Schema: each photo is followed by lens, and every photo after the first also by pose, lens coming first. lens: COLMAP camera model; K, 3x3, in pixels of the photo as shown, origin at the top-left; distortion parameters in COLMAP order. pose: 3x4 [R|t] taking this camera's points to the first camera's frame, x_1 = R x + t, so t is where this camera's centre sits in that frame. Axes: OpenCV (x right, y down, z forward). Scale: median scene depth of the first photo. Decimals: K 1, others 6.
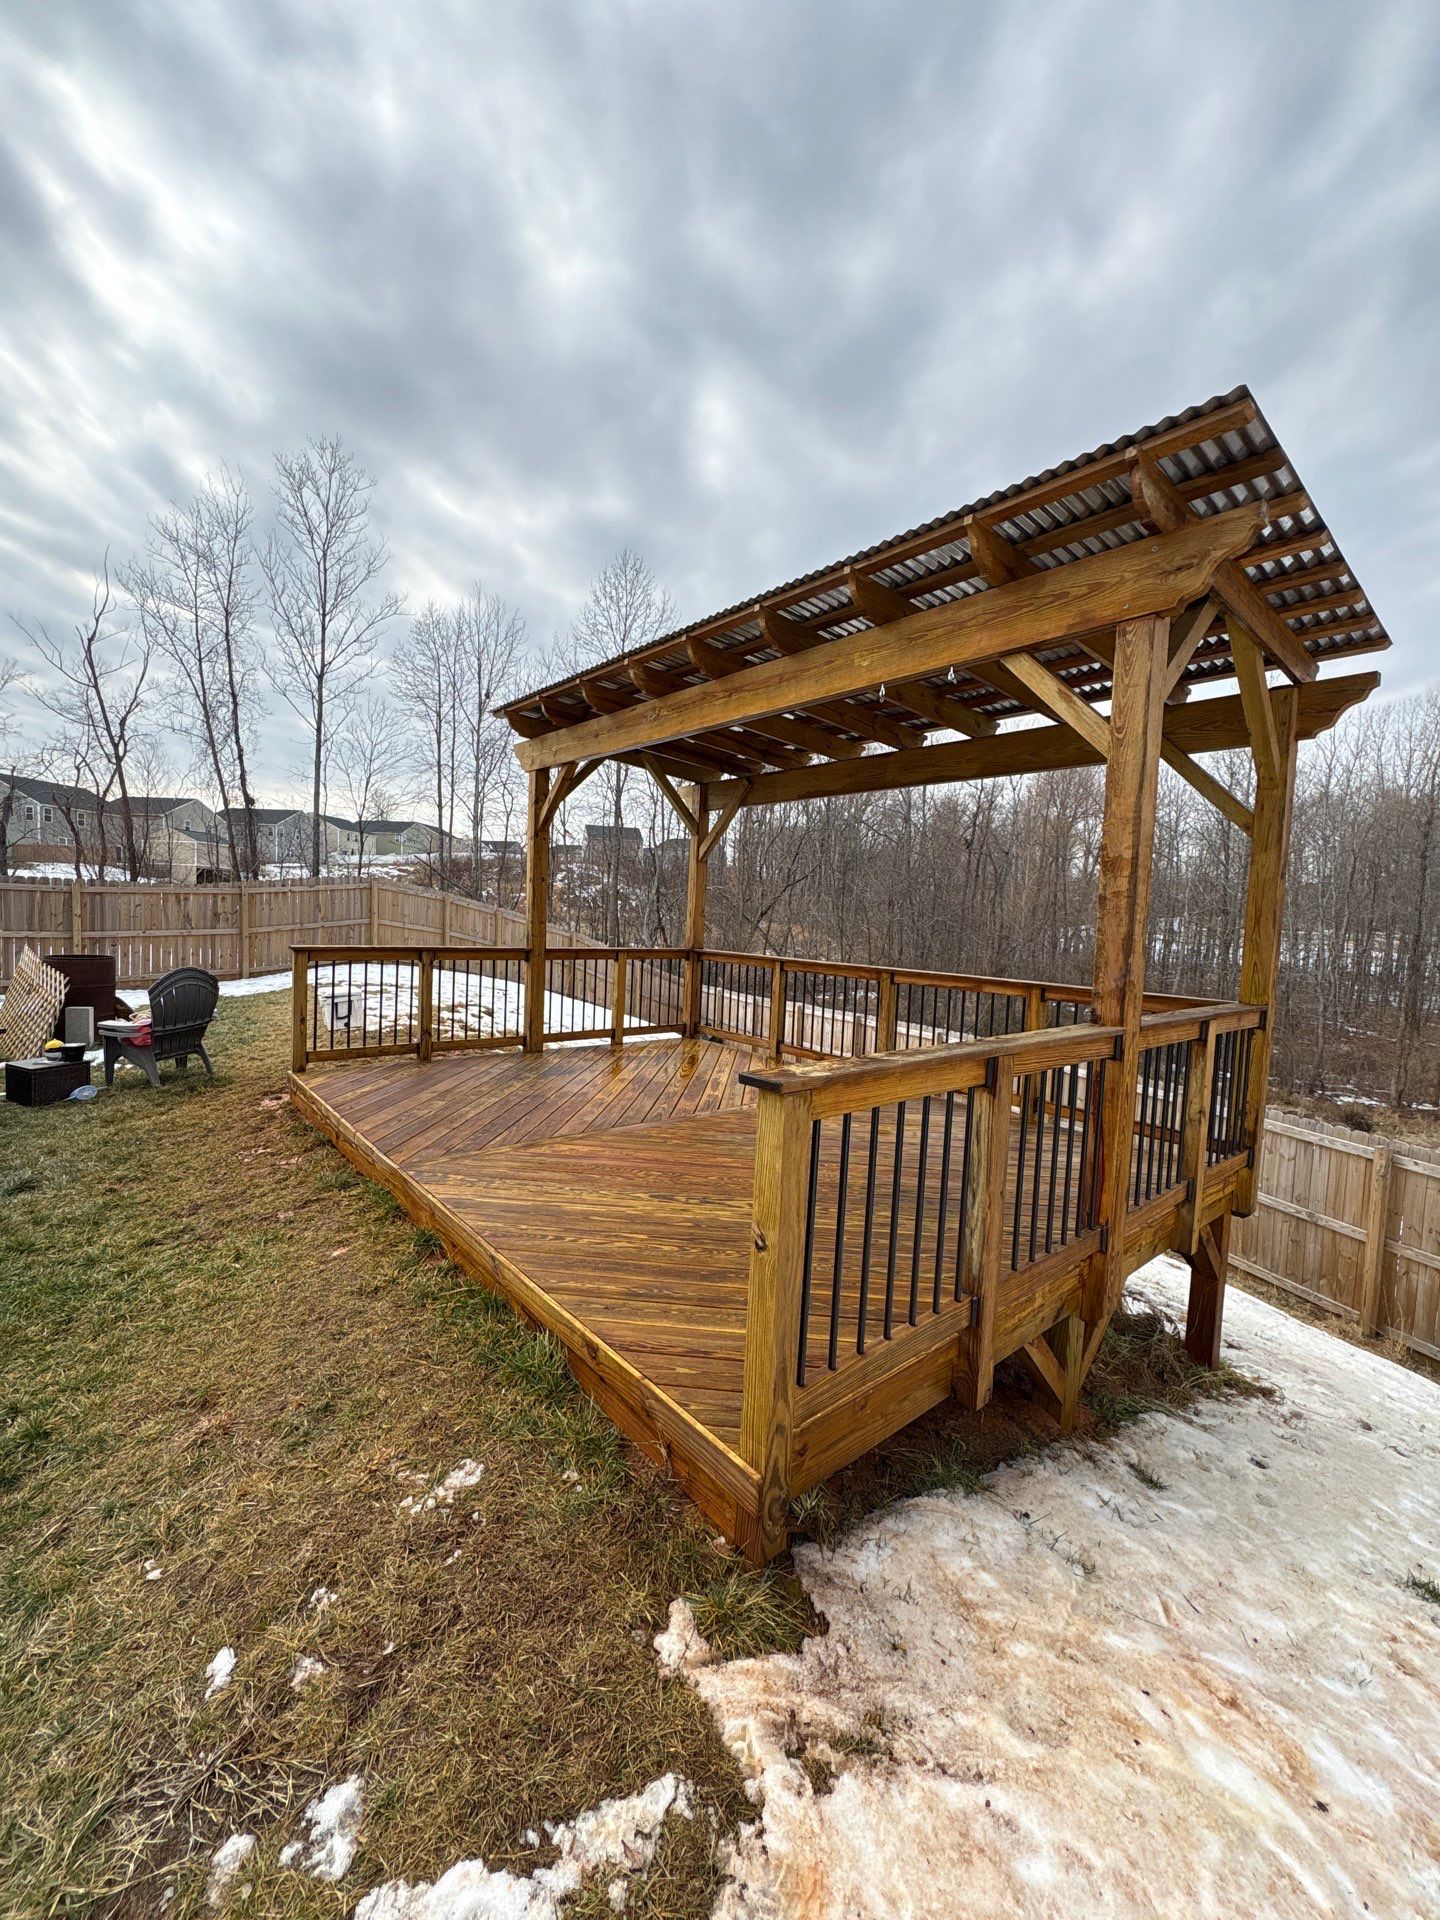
lens RADIAL K [[763.3, 0, 720.0], [0, 763.3, 960.0], [0, 0, 1]] dist [0.001425, 0.000097]
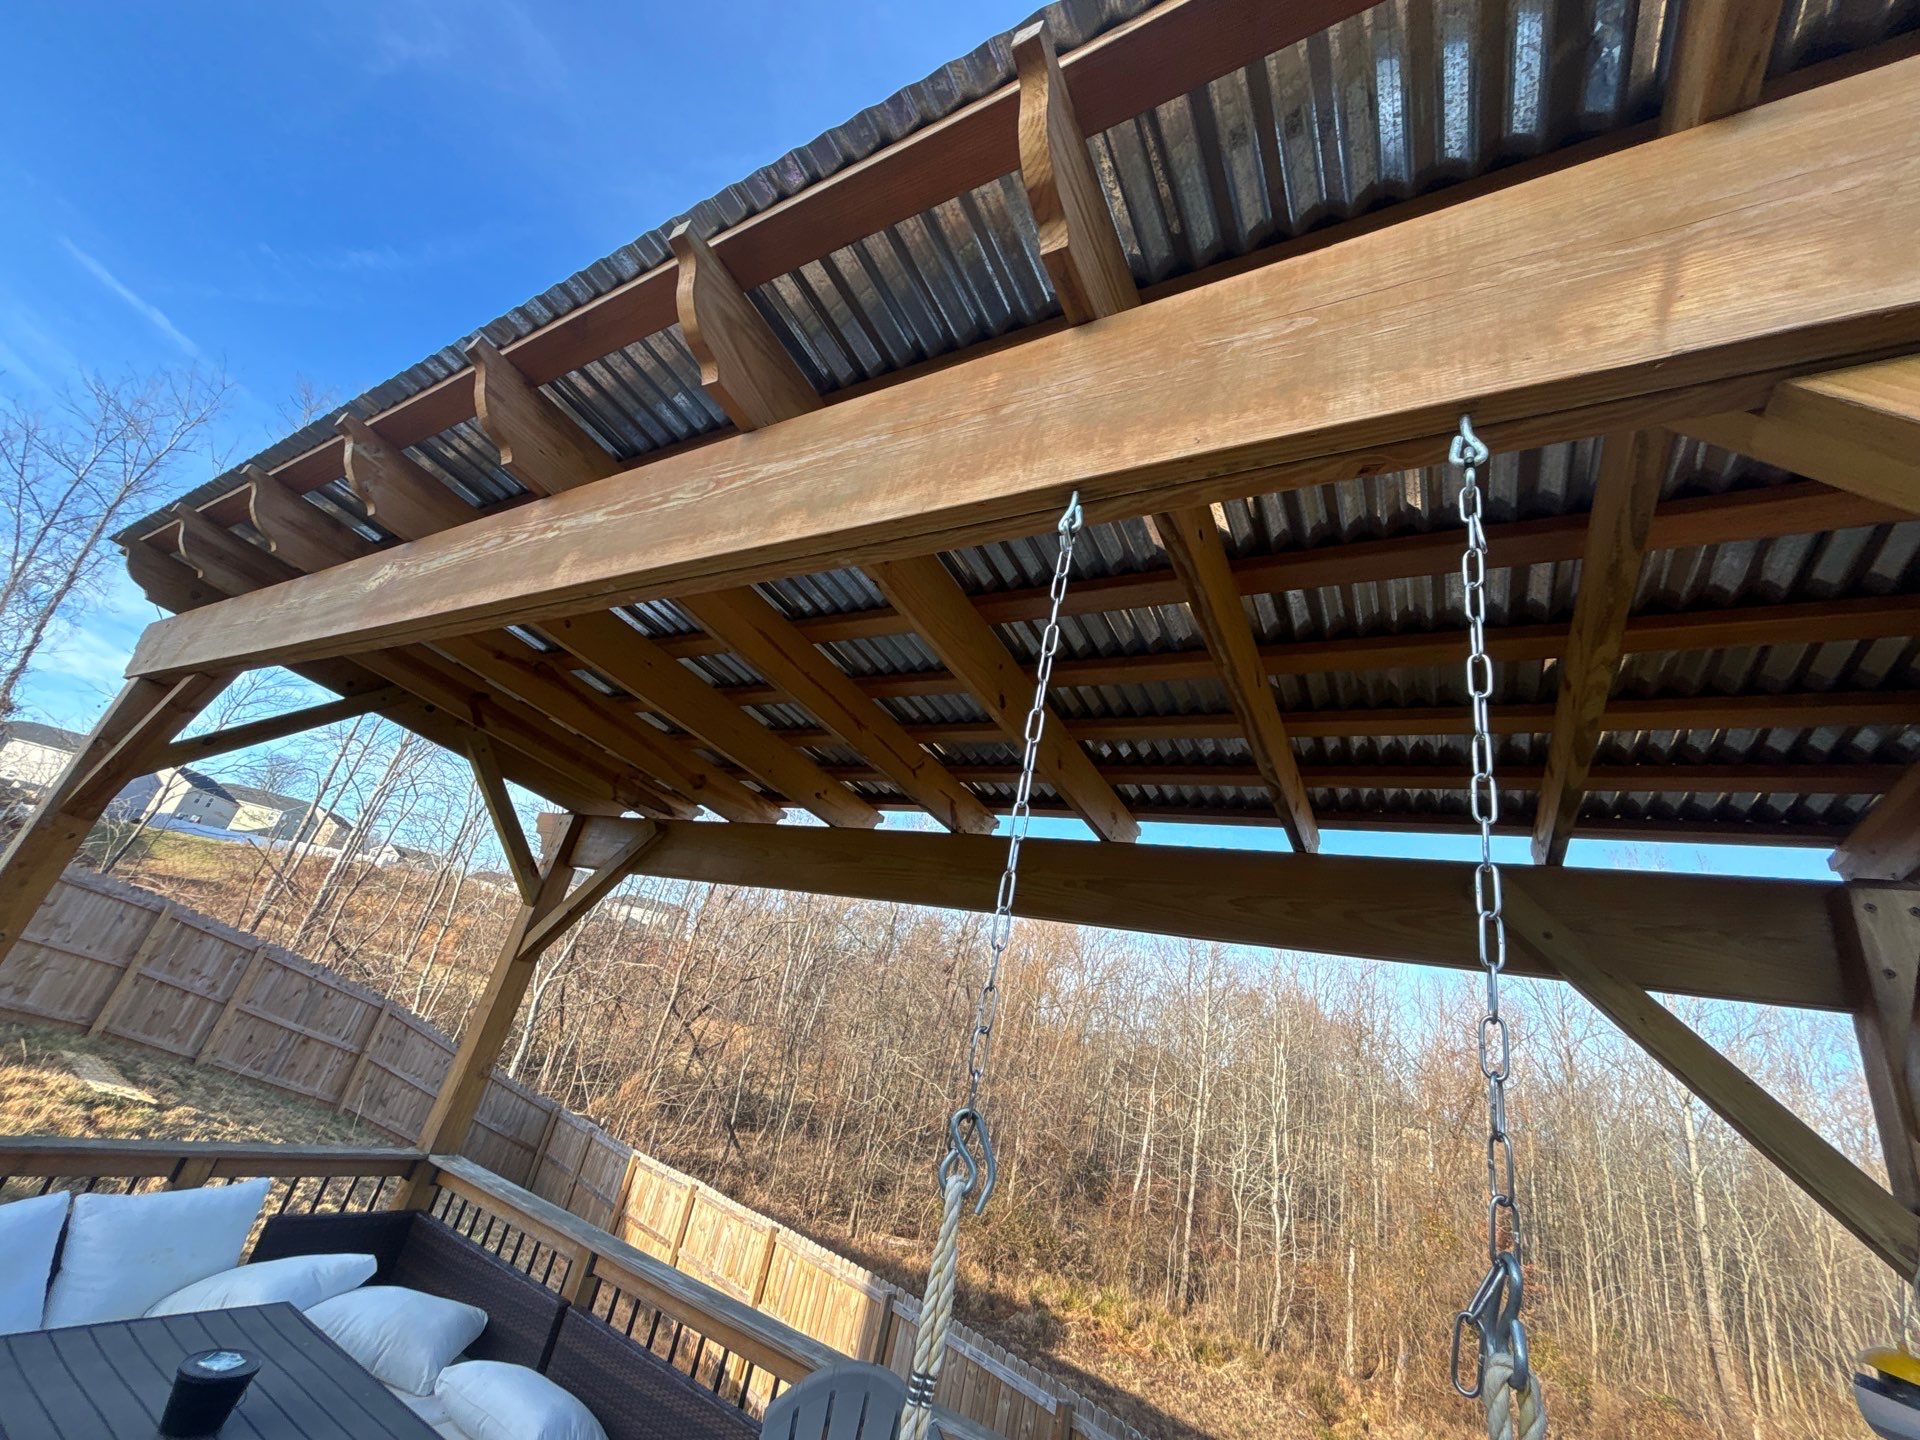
lens RADIAL K [[763.3, 0, 960.0], [0, 763.3, 720.0], [0, 0, 1]] dist [0.001425, 0.000097]
pose [[0.926072, 0.279263, 0.253778, 0.075208], [-0.148178, 0.887638, -0.436054, -0.105772], [-0.347036, 0.366213, 0.863397, 0.461704]]
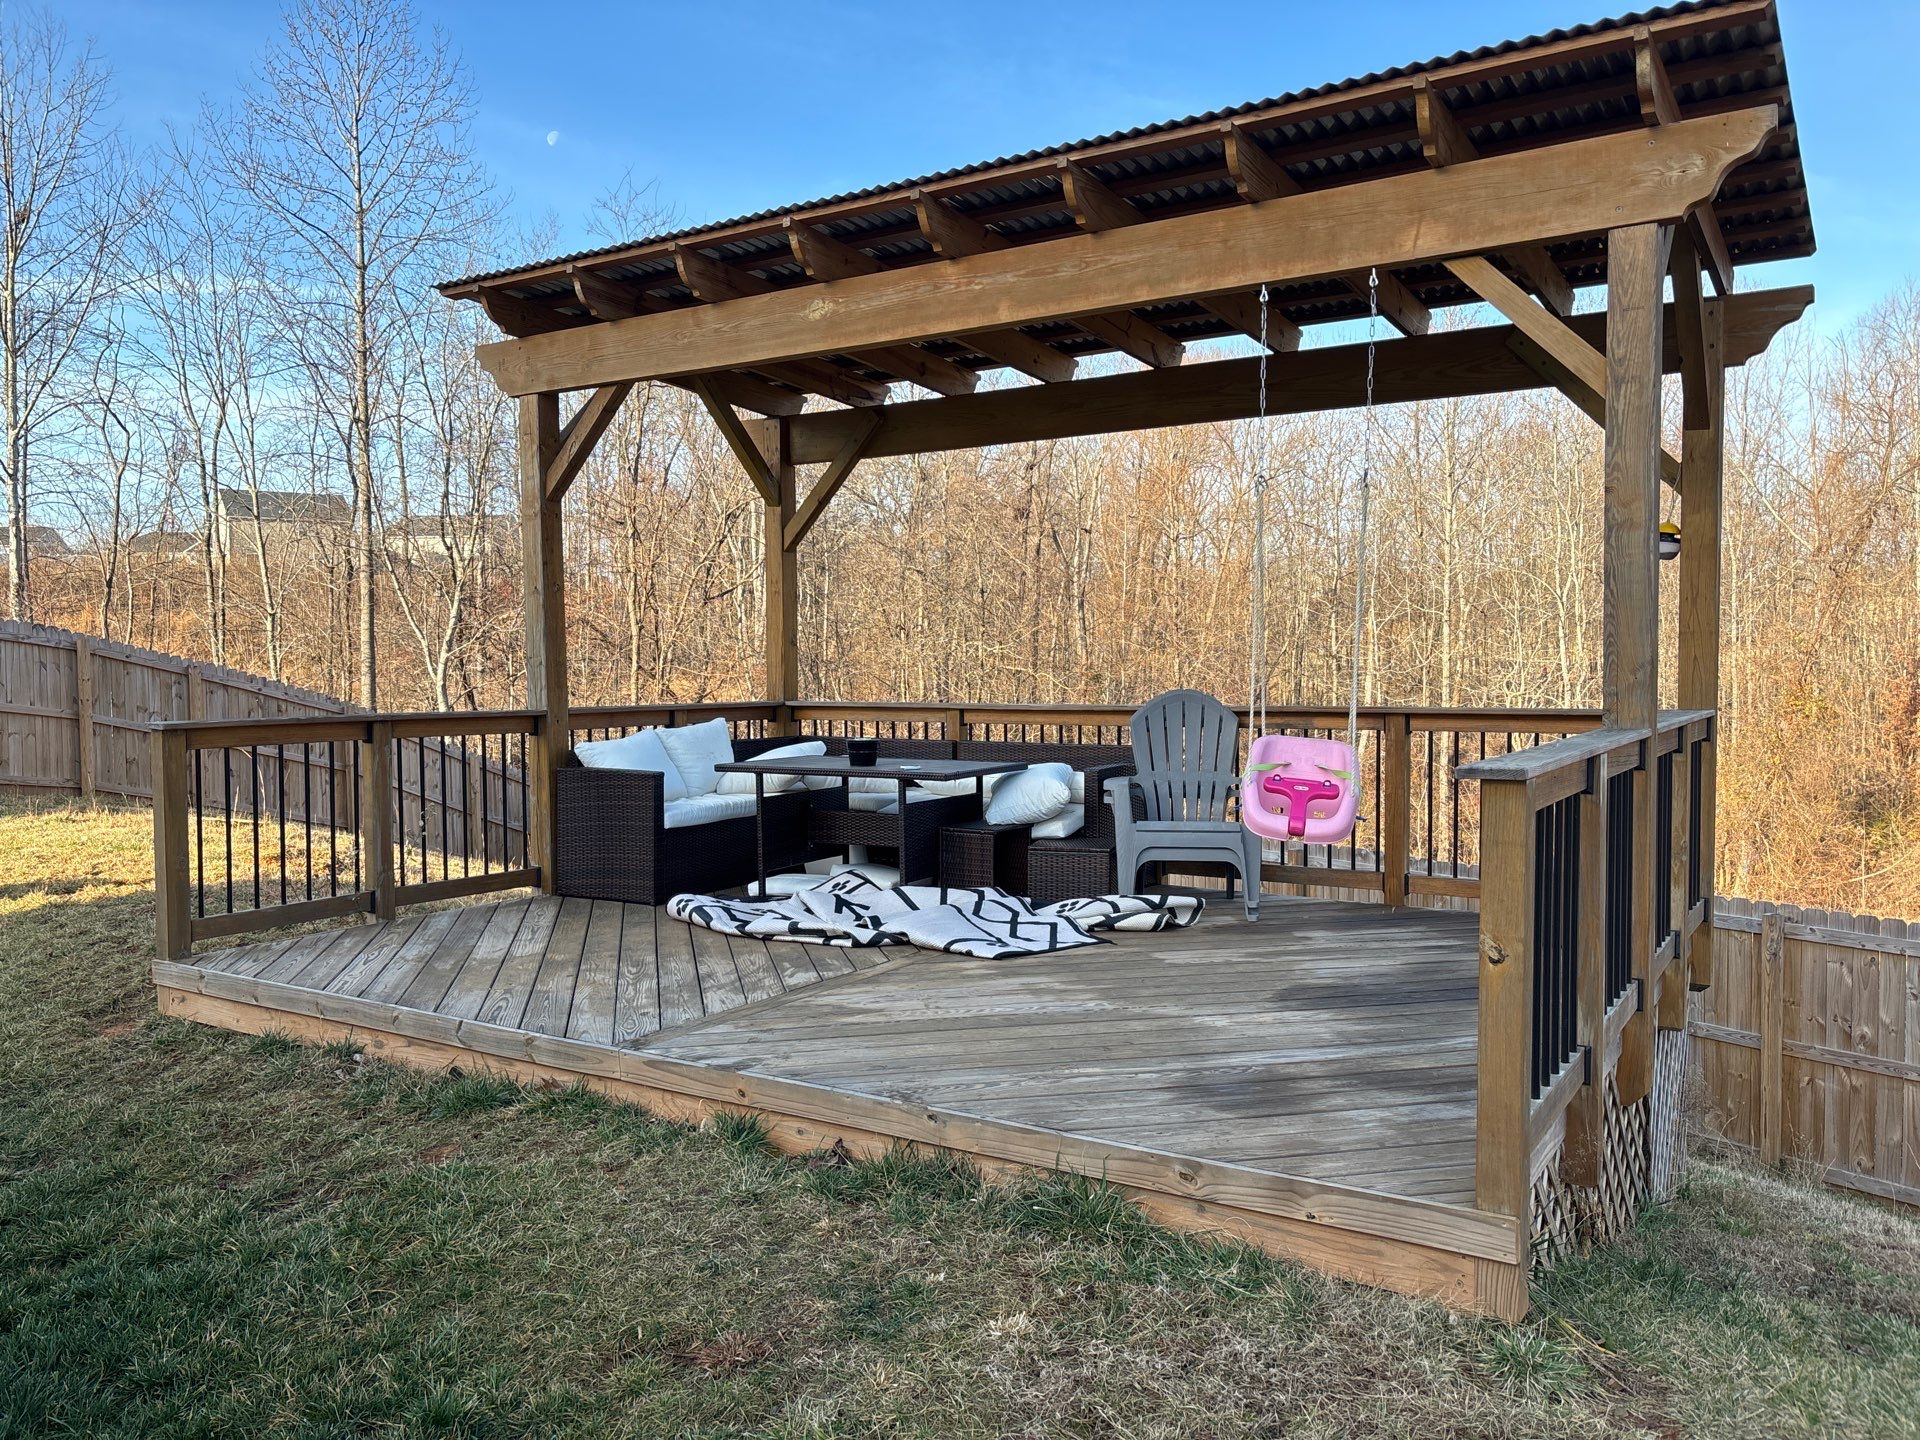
lens RADIAL K [[1430.0, 0, 964.2], [0, 1430.0, 706.7], [0, 0, 1]] dist [0.067687, -0.068660]
pose [[0.955323, -0.058382, 0.289740, -0.260897], [0.063988, 0.997902, -0.009904, 0.013312], [-0.288554, 0.028001, 0.957054, -0.108759]]
